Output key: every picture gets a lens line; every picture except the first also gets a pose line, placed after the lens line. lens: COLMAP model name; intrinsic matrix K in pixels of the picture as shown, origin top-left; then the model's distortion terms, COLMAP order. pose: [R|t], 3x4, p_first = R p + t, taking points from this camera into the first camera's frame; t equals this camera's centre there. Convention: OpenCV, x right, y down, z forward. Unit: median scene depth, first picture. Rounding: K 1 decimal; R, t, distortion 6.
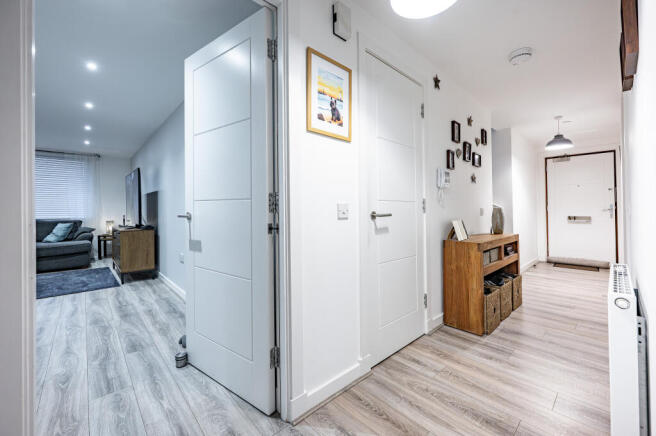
lens RADIAL K [[266.1, 0, 333.4], [0, 266.1, 189.0], [0, 0, 1]] dist [0.000368, -0.000013]
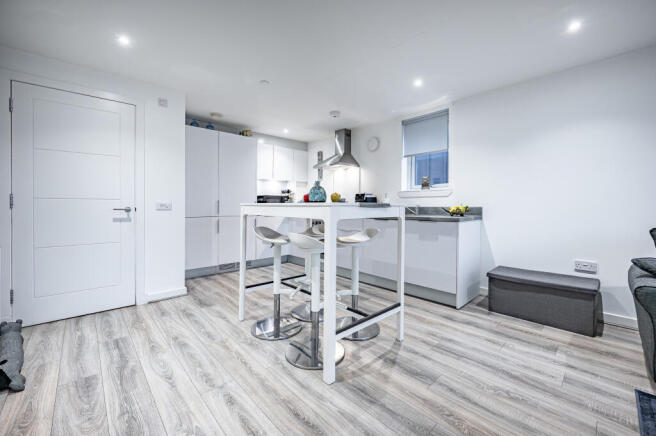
lens RADIAL K [[268.5, 0, 330.9], [0, 268.5, 216.4], [0, 0, 1]] dist [-0.000028, -0.000092]
pose [[-0.999995, -0.001320, 0.002975, -0.736916], [-0.001460, 0.998863, -0.047651, 0.075306], [-0.002908, -0.047655, -0.998860, 0.909657]]
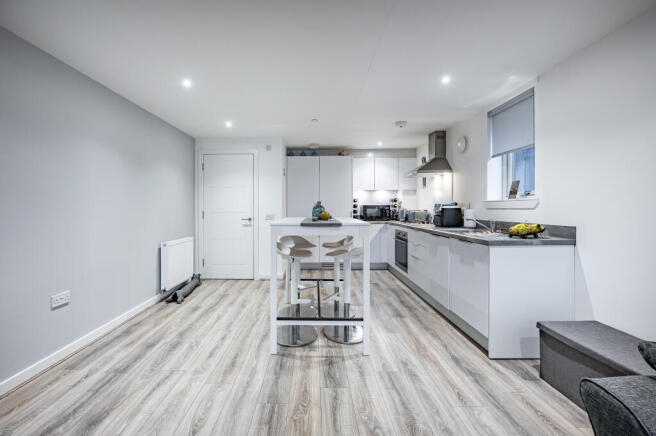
lens RADIAL K [[273.7, 0, 307.8], [0, 273.7, 219.7], [0, 0, 1]] dist [-0.000129, -0.000077]
pose [[-0.712686, -0.026946, 0.700965, -1.171715], [-0.055916, 0.998264, -0.018476, 0.035980], [-0.699251, -0.052363, -0.712956, 0.863801]]
